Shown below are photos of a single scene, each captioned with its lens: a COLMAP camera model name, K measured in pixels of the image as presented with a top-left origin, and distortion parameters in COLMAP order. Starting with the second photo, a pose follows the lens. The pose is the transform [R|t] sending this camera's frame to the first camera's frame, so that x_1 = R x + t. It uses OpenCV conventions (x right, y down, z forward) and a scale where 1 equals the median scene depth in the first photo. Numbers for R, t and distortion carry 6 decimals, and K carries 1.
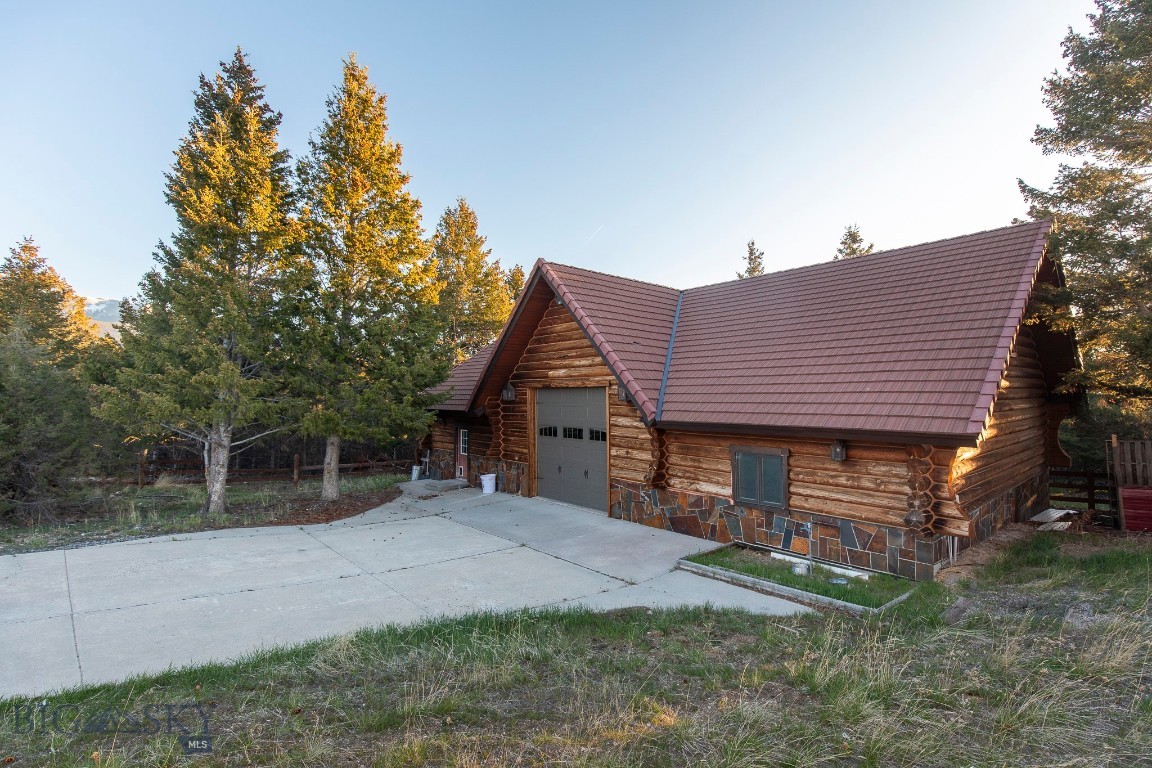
lens RADIAL K [[530.1, 0, 576.0], [0, 530.1, 384.0], [0, 0, 1]] dist [-0.000752, -0.000124]
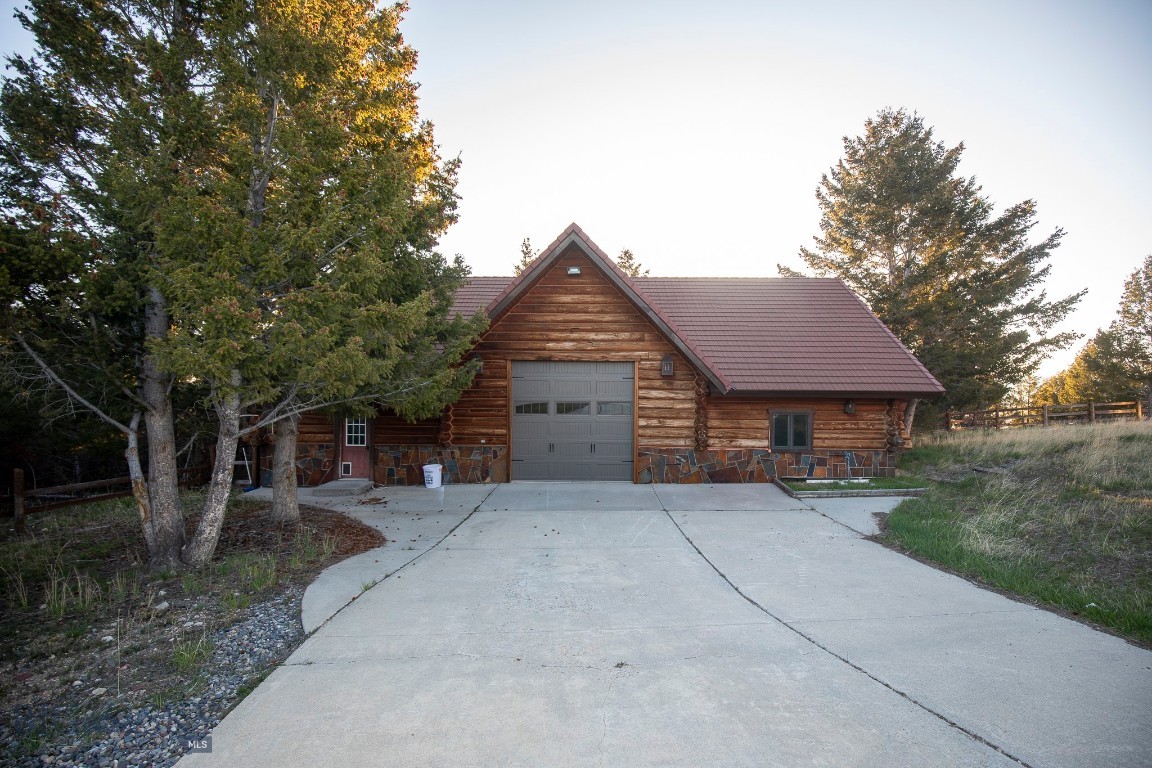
lens RADIAL K [[551.2, 0, 576.0], [0, 551.2, 384.0], [0, 0, 1]] dist [-0.039609, -0.000183]
pose [[0.652849, 0.018954, 0.757251, -0.862103], [-0.027387, 0.999624, -0.001410, 0.055174], [-0.756993, -0.019818, 0.653122, 0.373108]]
